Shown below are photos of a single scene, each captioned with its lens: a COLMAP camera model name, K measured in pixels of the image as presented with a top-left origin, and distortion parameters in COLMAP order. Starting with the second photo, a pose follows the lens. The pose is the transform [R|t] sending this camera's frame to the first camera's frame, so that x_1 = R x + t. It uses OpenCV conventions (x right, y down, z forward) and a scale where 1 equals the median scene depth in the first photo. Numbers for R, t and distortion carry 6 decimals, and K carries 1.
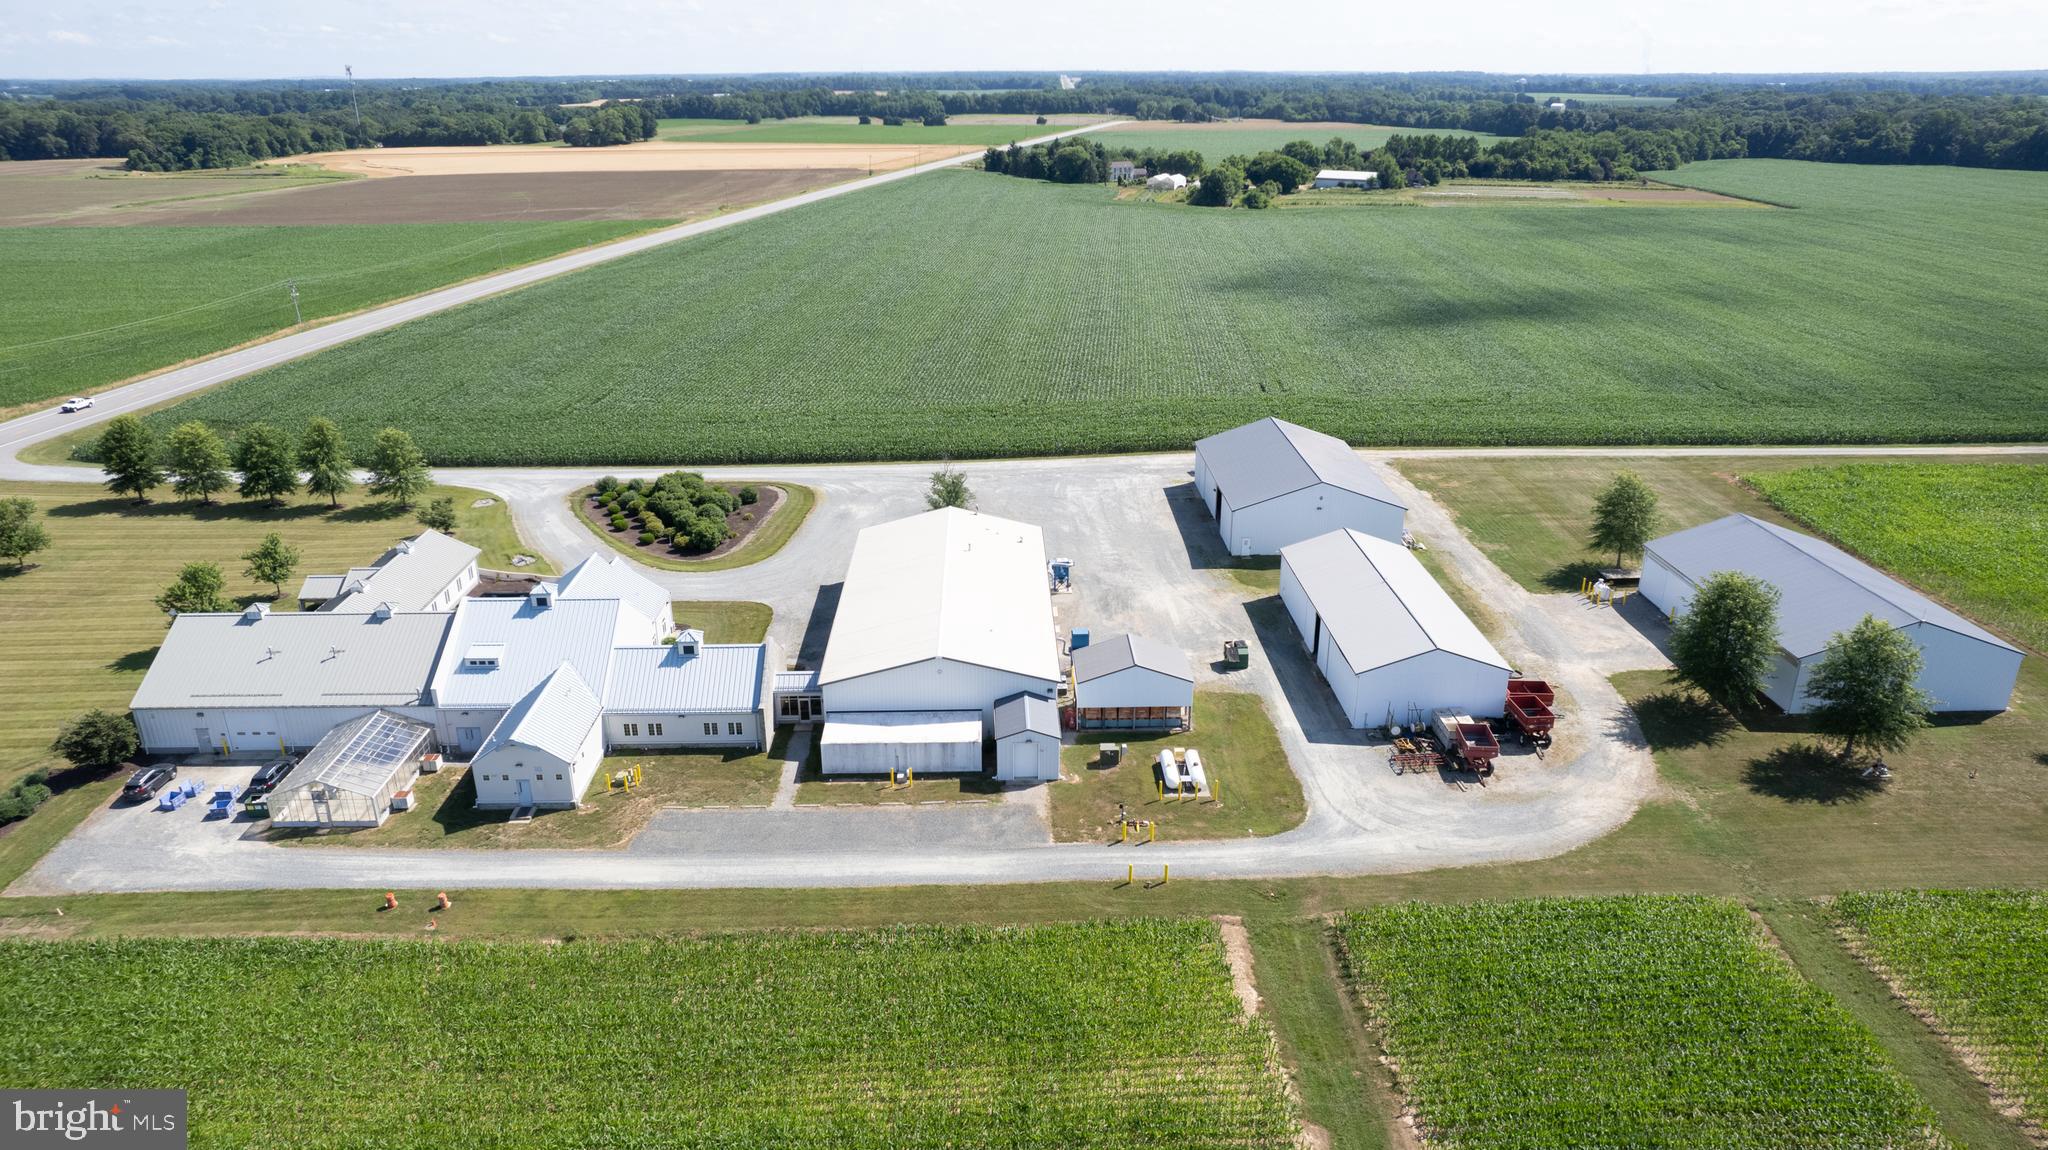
lens RADIAL K [[1313.8, 0, 1018.5], [0, 1313.8, 580.7], [0, 0, 1]] dist [-0.083956, 0.077588]
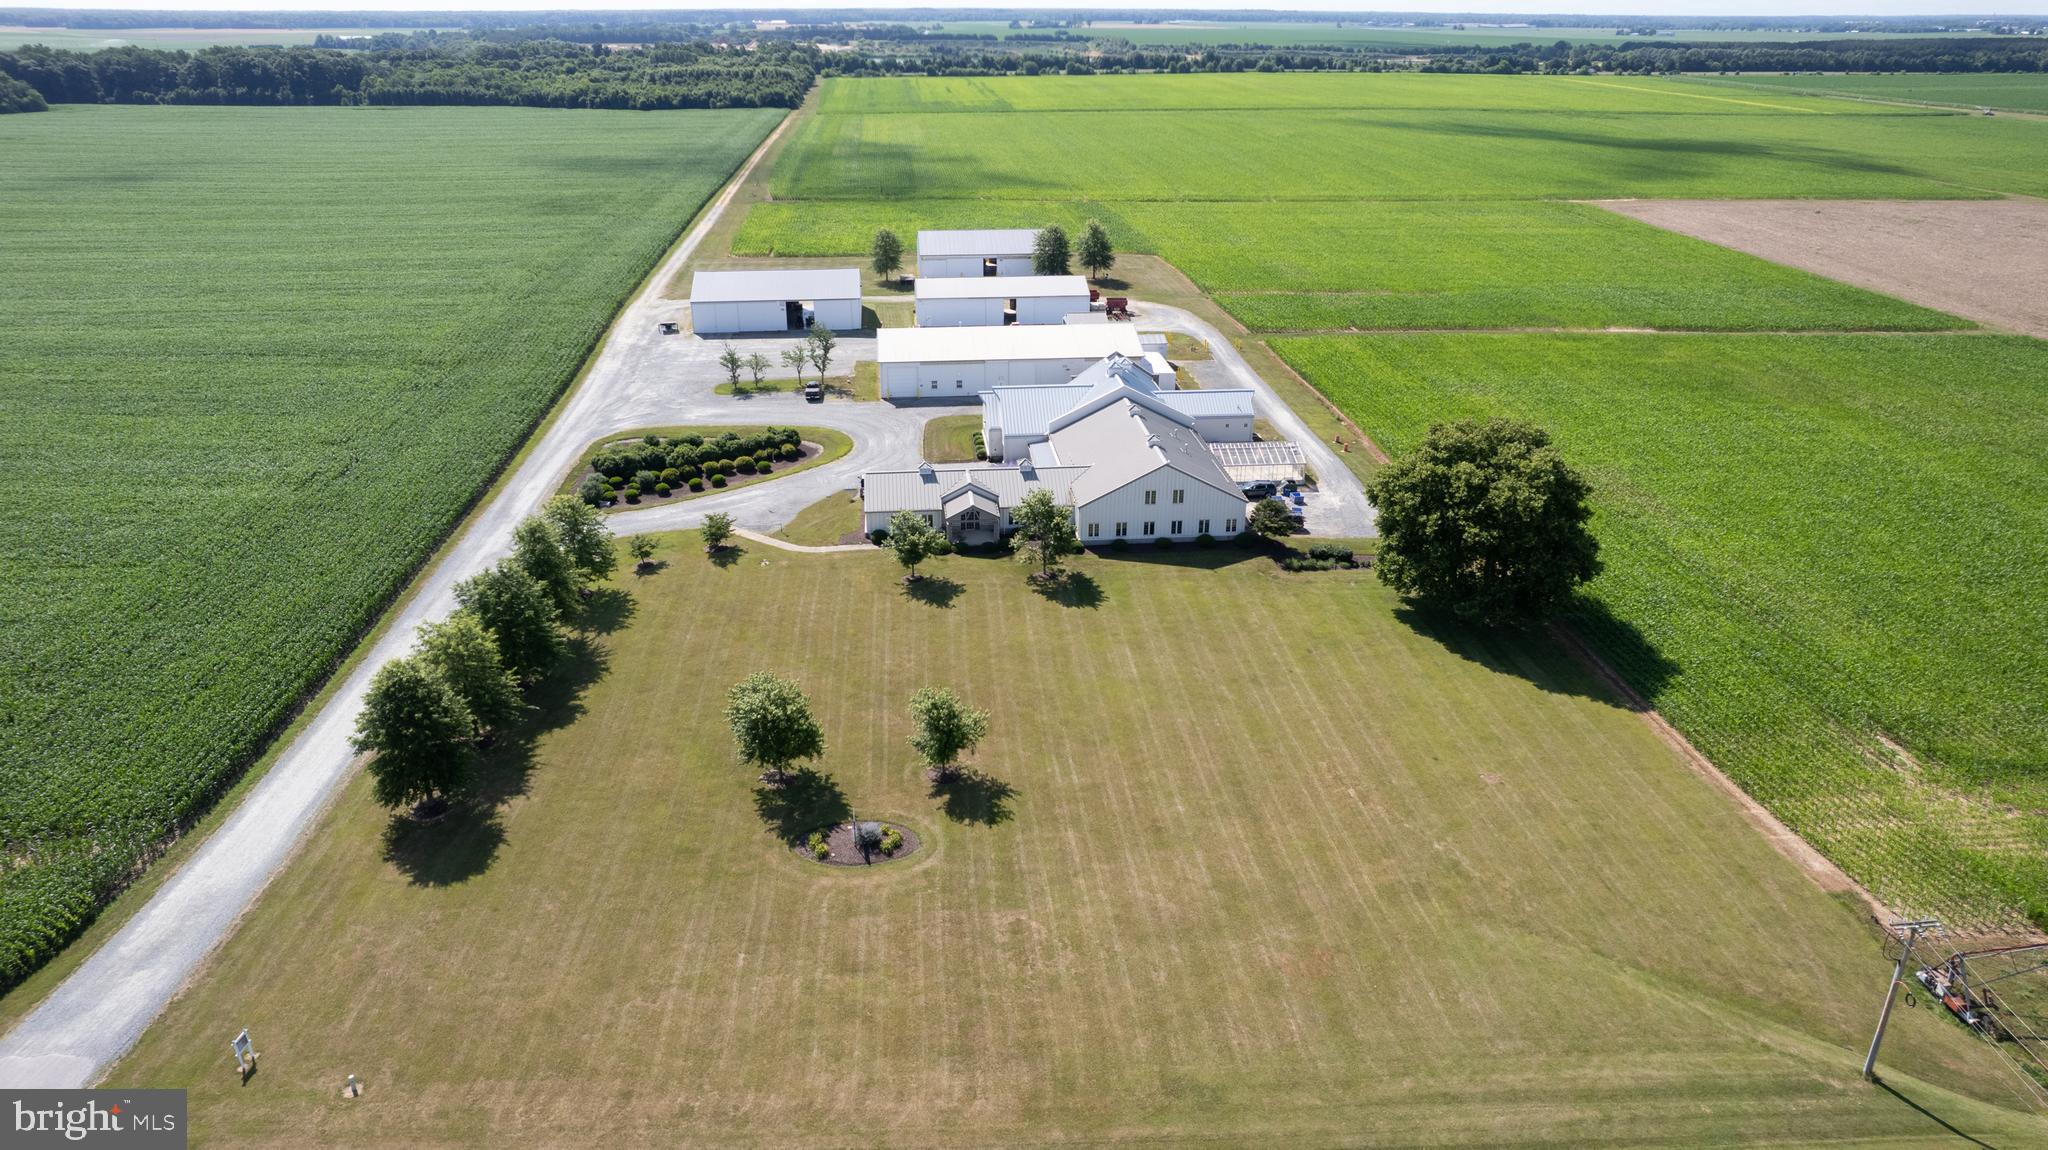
lens RADIAL K [[1310.4, 0, 1024.0], [0, 1310.4, 575.0], [0, 0, 1]] dist [-0.089037, 0.081859]
pose [[-0.082840, -0.398383, 0.913471, -1.130017], [0.362142, 0.841924, 0.400021, -0.263773], [-0.928434, 0.363944, 0.074526, 0.678395]]
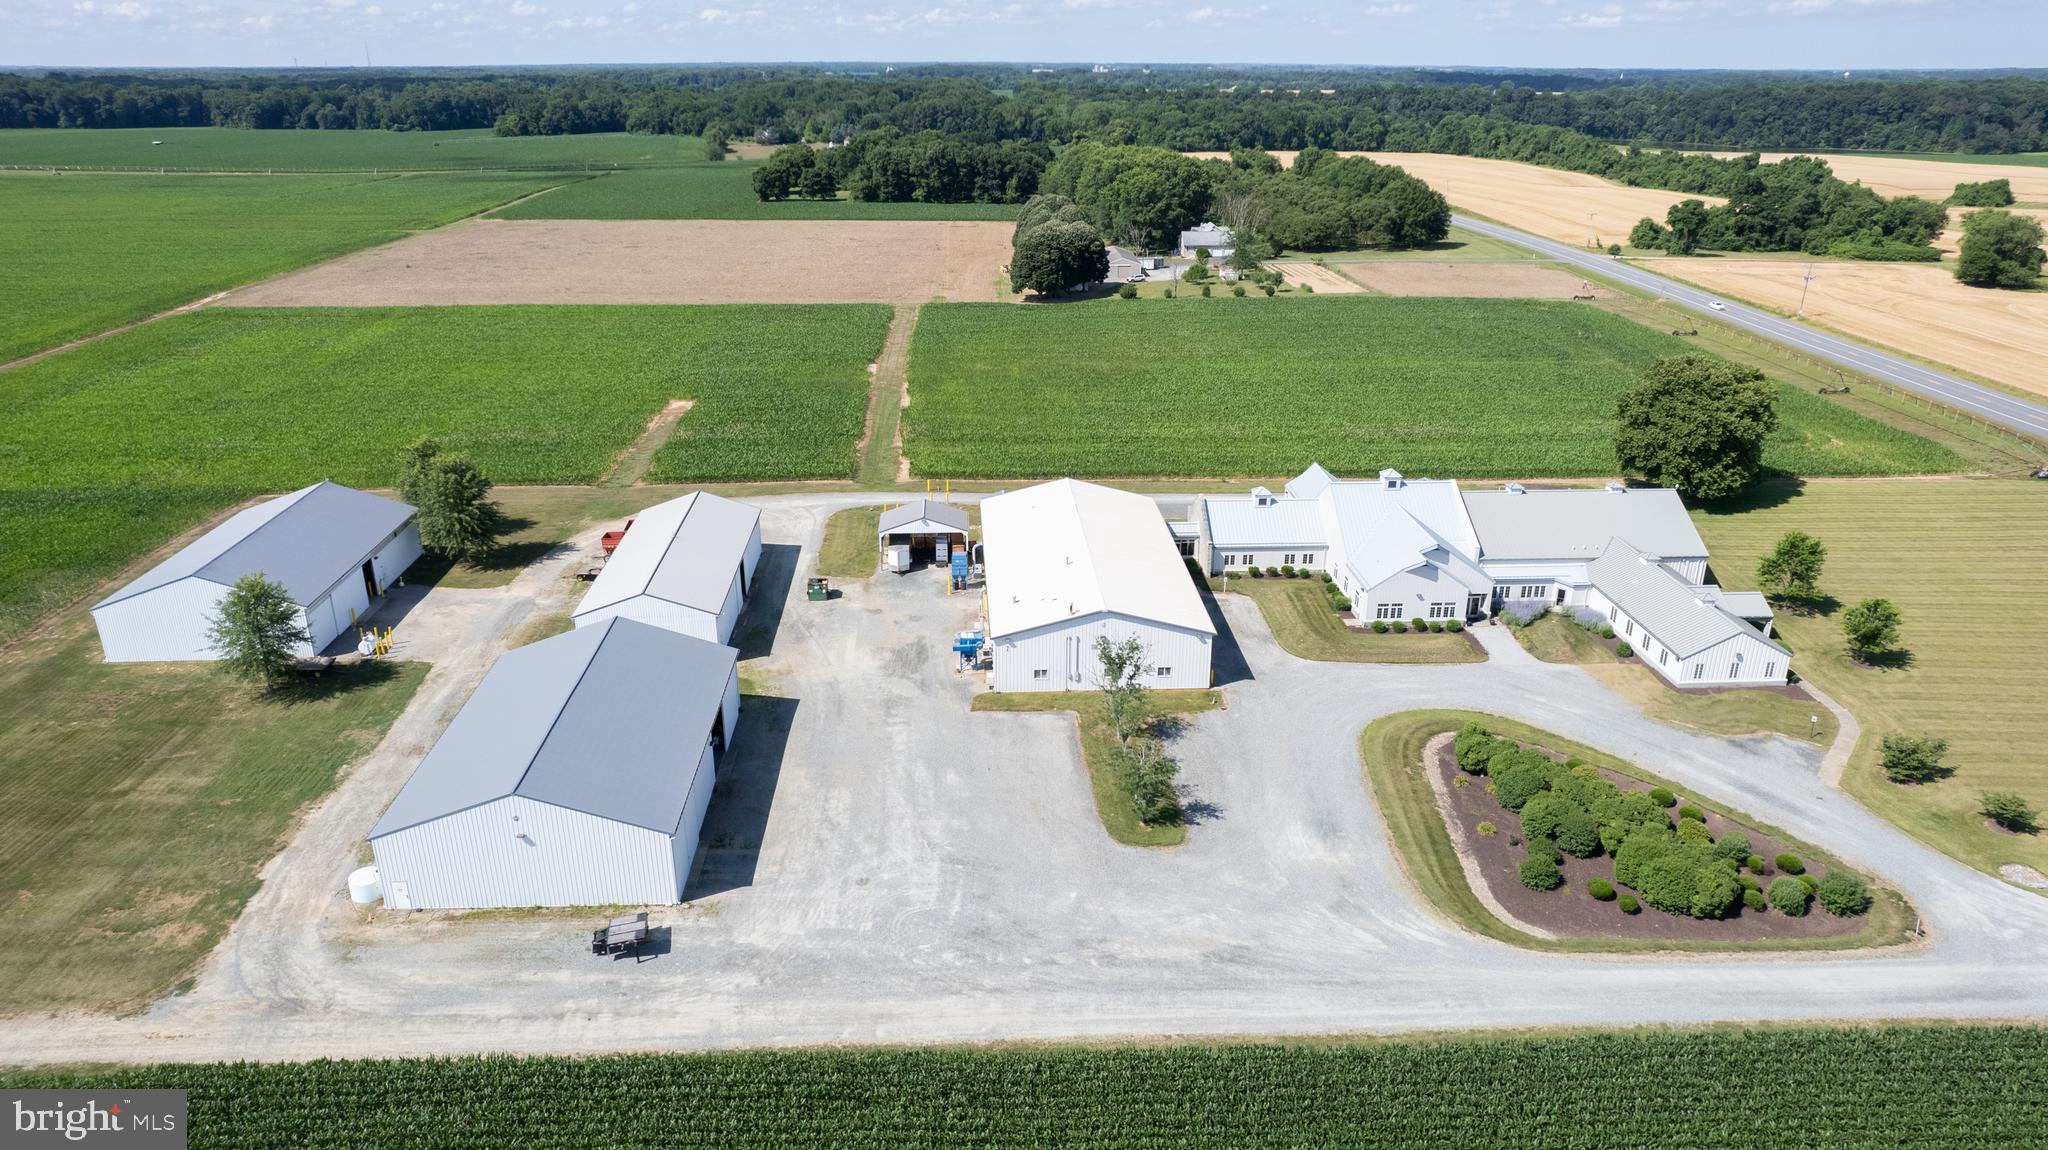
lens RADIAL K [[1336.0, 0, 1013.7], [0, 1336.0, 579.8], [0, 0, 1]] dist [-0.085412, 0.080410]
pose [[-0.999671, 0.011355, -0.023021, 0.018474], [-0.007370, 0.732102, 0.681155, -0.497493], [0.024588, 0.681100, -0.731778, 1.262379]]
